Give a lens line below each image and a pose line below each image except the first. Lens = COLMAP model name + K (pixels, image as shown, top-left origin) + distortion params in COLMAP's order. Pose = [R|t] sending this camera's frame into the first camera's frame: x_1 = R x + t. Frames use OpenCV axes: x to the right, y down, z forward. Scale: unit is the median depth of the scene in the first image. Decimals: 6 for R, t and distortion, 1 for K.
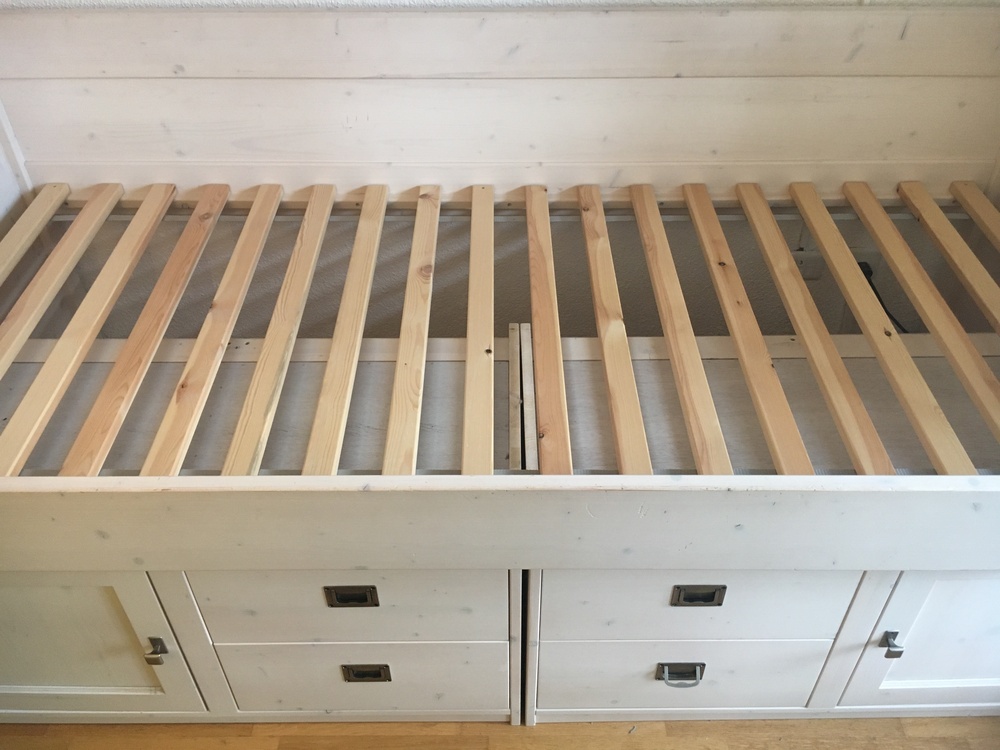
lens RADIAL K [[860.3, 0, 505.7], [0, 860.3, 376.9], [0, 0, 1]] dist [0.073874, -0.119066]
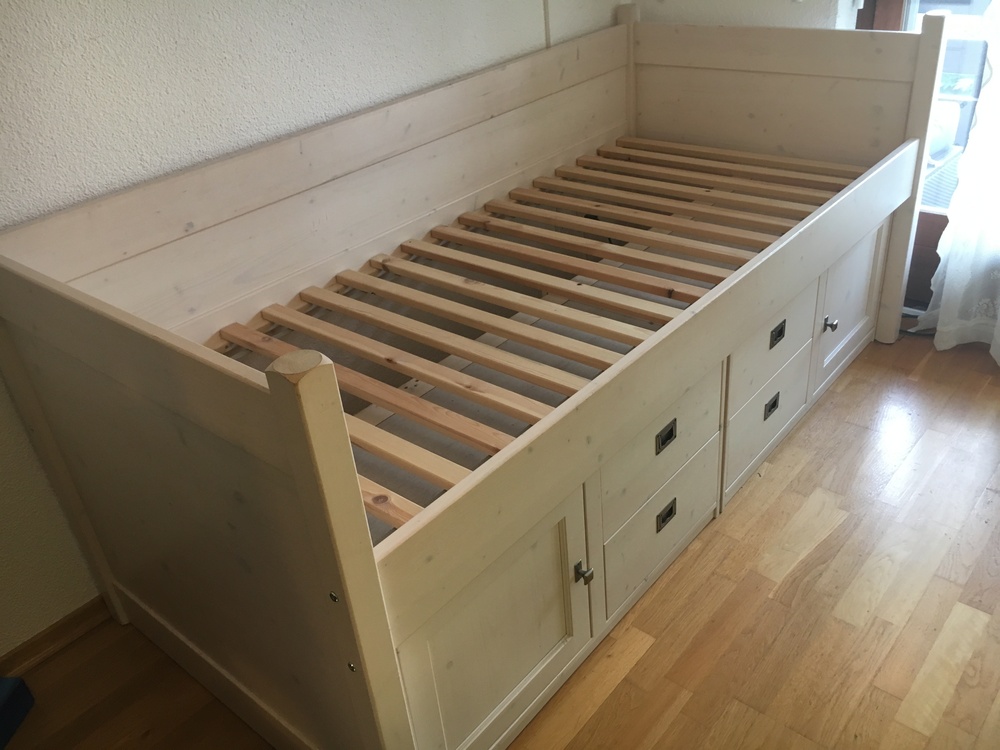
lens RADIAL K [[860.3, 0, 505.7], [0, 860.3, 376.9], [0, 0, 1]] dist [0.073874, -0.119066]
pose [[0.642077, -0.439531, 0.628132, -0.882081], [0.559602, 0.828724, 0.007869, 0.013547], [-0.524007, 0.346451, 0.778067, 0.017199]]
